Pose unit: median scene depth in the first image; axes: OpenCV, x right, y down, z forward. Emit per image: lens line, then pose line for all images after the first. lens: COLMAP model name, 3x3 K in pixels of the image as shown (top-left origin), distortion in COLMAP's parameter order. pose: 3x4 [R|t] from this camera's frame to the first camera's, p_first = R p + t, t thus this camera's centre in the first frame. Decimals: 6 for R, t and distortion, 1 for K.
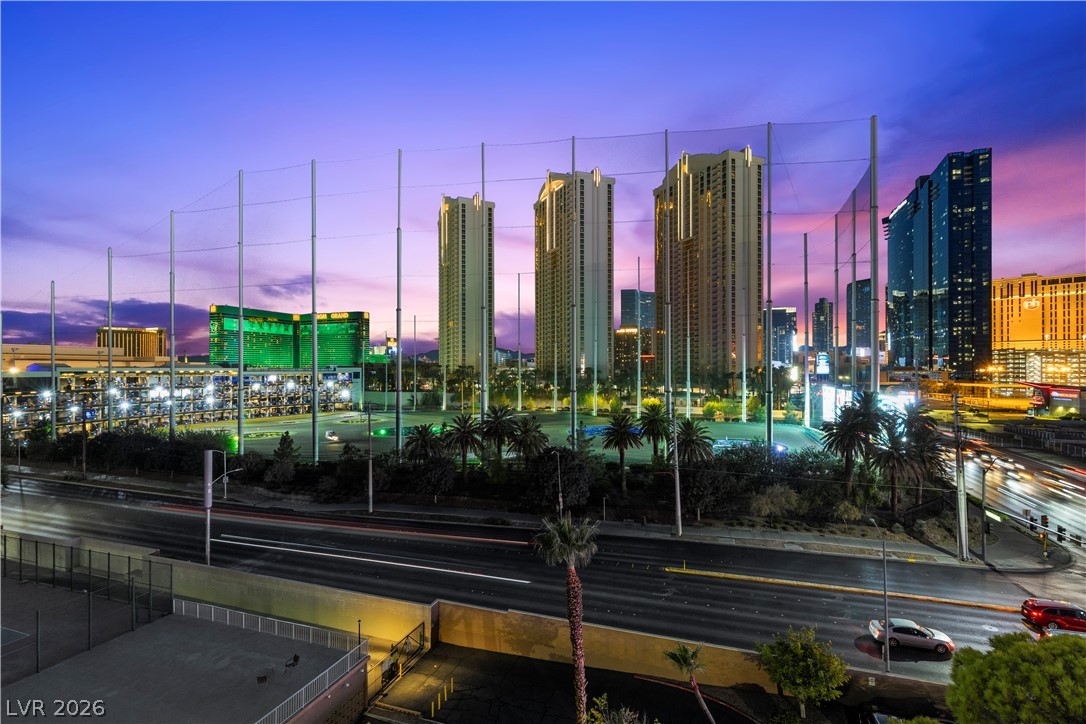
lens RADIAL K [[490.6, 0, 550.5], [0, 490.6, 365.2], [0, 0, 1]] dist [0.011249, -0.002159]
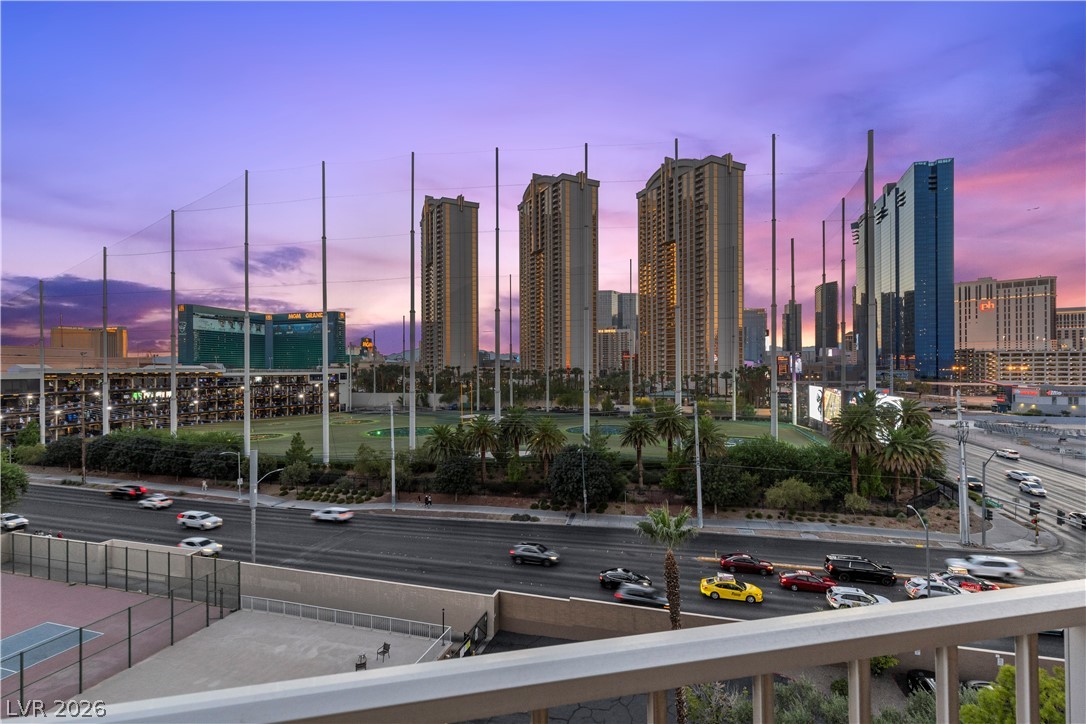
lens RADIAL K [[490.6, 0, 546.7], [0, 490.6, 365.9], [0, 0, 1]] dist [0.011249, -0.002159]
pose [[0.998767, -0.001803, 0.049619, -0.098005], [0.001747, 0.999998, 0.001168, -0.001181], [-0.049621, -0.001079, 0.998768, -0.027202]]
